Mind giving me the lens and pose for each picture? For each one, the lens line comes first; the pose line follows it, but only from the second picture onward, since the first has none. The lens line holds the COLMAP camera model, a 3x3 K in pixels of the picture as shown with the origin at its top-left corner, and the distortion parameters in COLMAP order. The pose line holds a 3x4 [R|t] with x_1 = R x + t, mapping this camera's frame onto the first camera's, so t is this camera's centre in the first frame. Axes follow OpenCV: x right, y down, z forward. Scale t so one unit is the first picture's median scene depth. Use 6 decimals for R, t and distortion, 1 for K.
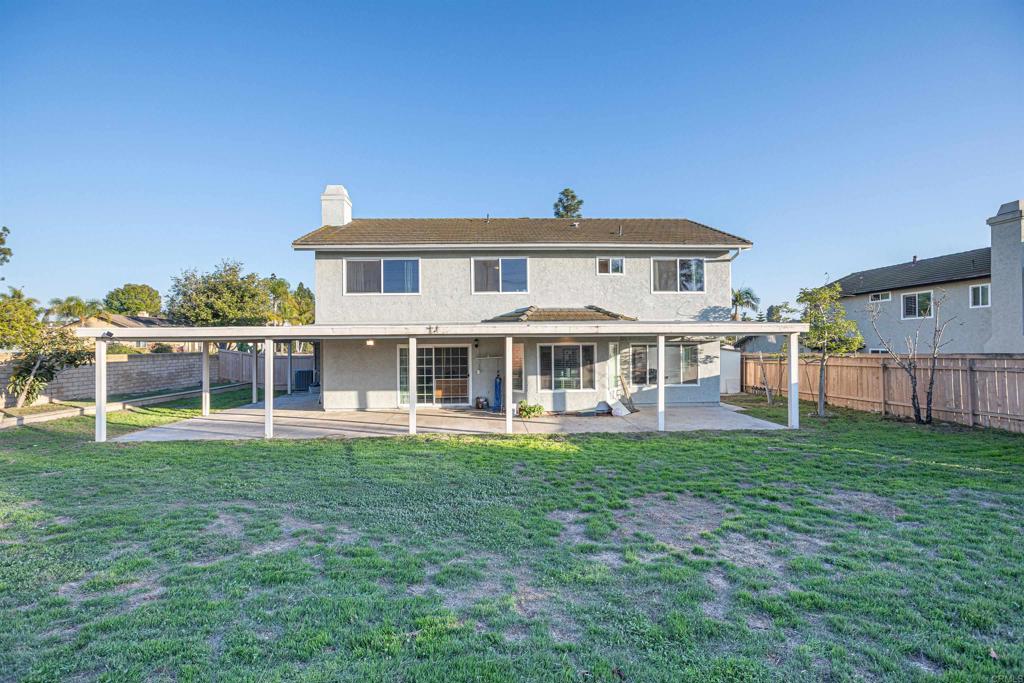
lens RADIAL K [[465.6, 0, 512.0], [0, 465.6, 341.5], [0, 0, 1]] dist [-0.011743, 0.000135]
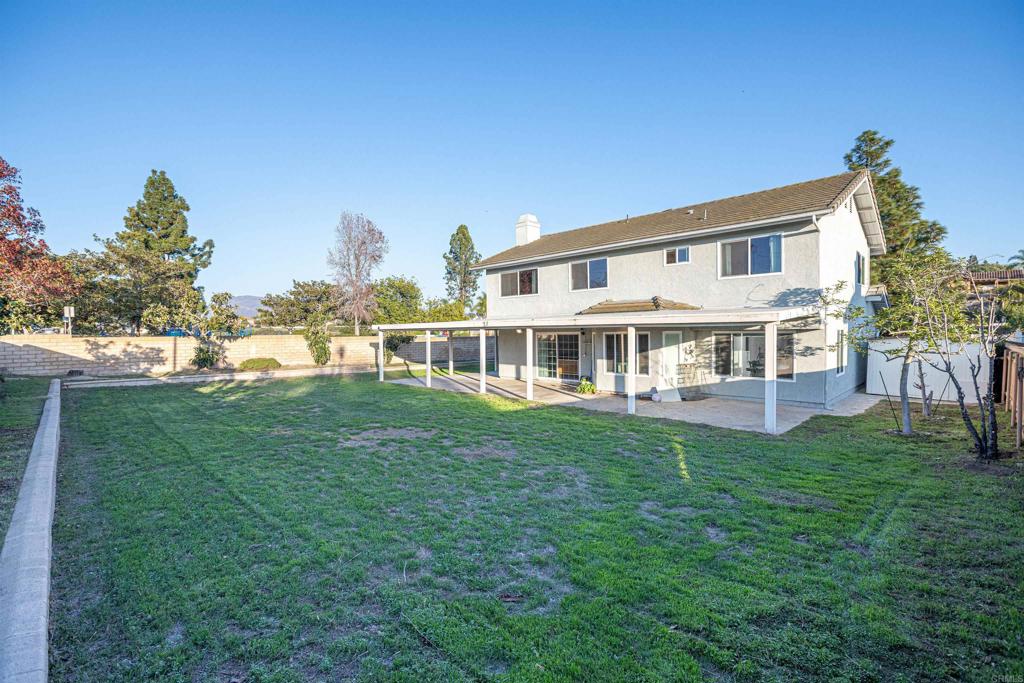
lens RADIAL K [[465.6, 0, 512.0], [0, 465.6, 341.5], [0, 0, 1]] dist [-0.011743, 0.000135]
pose [[0.670894, 0.017362, -0.741350, 0.717056], [0.010058, 0.999421, 0.032507, -0.011846], [0.741485, -0.029265, 0.670331, 0.049463]]
